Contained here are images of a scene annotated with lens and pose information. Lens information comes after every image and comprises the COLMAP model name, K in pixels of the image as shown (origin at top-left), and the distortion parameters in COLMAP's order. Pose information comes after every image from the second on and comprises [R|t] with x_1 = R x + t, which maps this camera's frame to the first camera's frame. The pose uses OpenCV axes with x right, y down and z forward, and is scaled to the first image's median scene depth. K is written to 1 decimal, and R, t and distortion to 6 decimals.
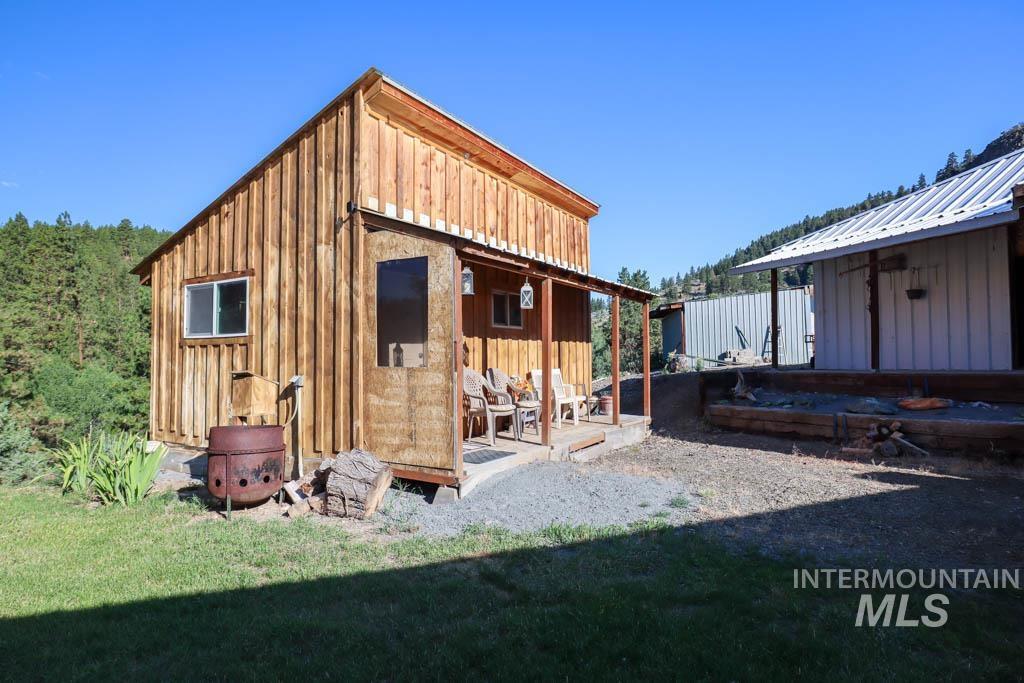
lens RADIAL K [[535.0, 0, 512.2], [0, 535.0, 341.5], [0, 0, 1]] dist [-0.037083, 0.009284]
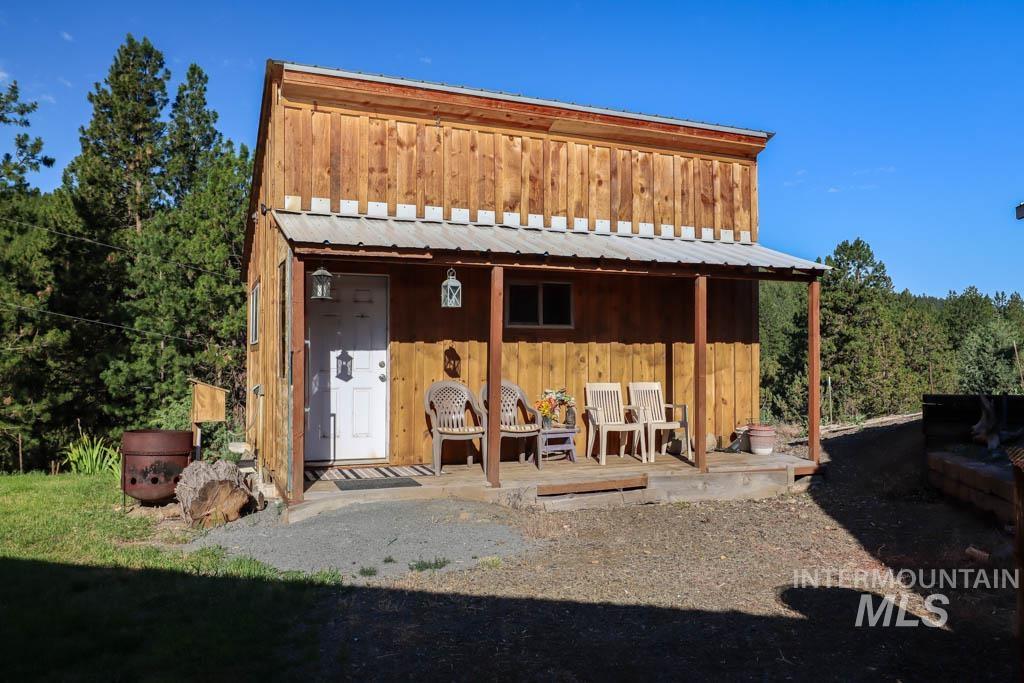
lens RADIAL K [[729.9, 0, 512.3], [0, 729.9, 341.6], [0, 0, 1]] dist [-0.011789, 0.000906]
pose [[0.827129, -0.004521, -0.561994, 0.679601], [0.010559, 0.999916, 0.007498, -0.017122], [0.561913, -0.012136, 0.827107, 0.136859]]
